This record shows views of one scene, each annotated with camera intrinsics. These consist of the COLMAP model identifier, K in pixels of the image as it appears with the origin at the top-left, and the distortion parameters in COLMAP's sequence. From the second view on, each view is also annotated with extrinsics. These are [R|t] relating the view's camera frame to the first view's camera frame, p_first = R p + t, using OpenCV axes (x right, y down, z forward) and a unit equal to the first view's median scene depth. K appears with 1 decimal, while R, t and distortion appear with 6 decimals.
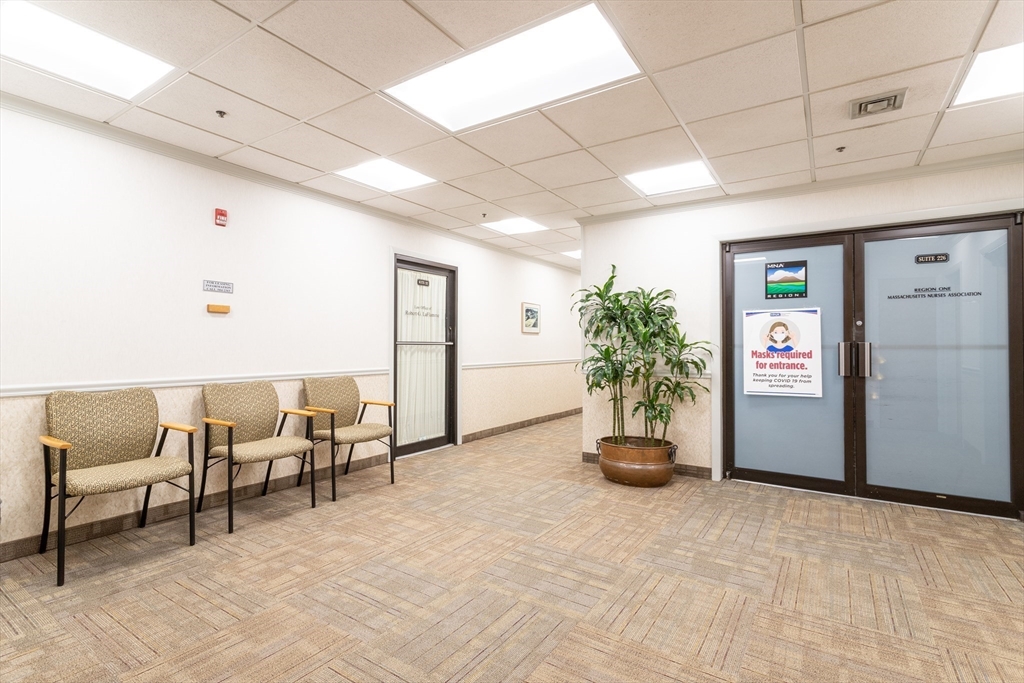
lens RADIAL K [[496.4, 0, 513.1], [0, 496.4, 340.3], [0, 0, 1]] dist [-0.000616, 0.001148]
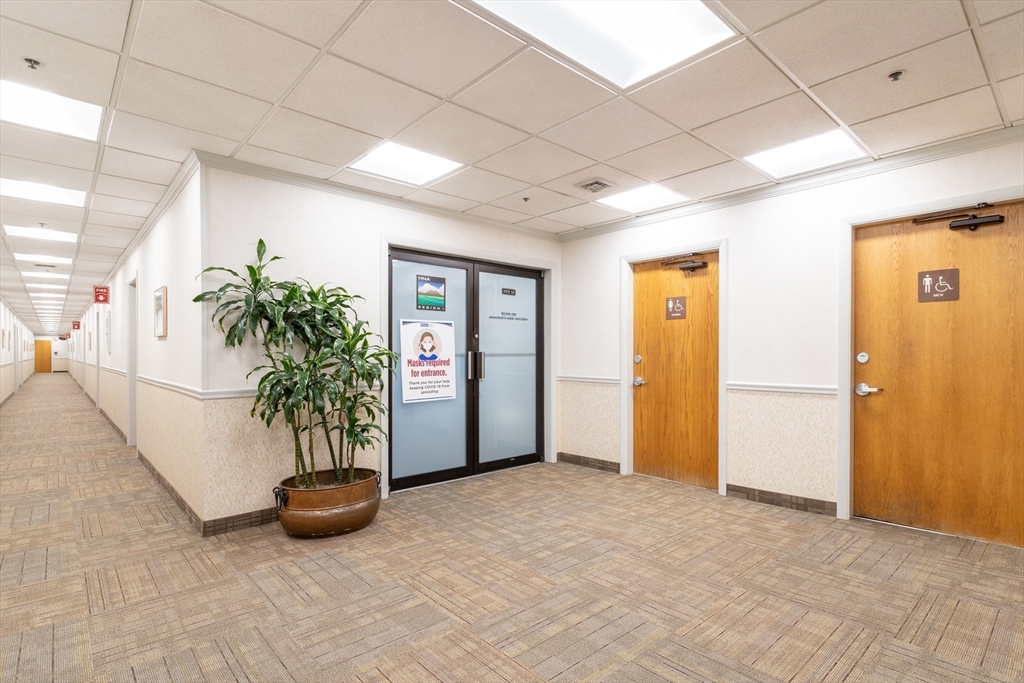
lens RADIAL K [[496.4, 0, 534.6], [0, 496.4, 359.9], [0, 0, 1]] dist [-0.000616, 0.001148]
pose [[0.240630, -0.013466, 0.970523, -0.473794], [-0.007544, 0.999848, 0.015743, 0.004598], [-0.970587, -0.011110, 0.240492, 0.553591]]
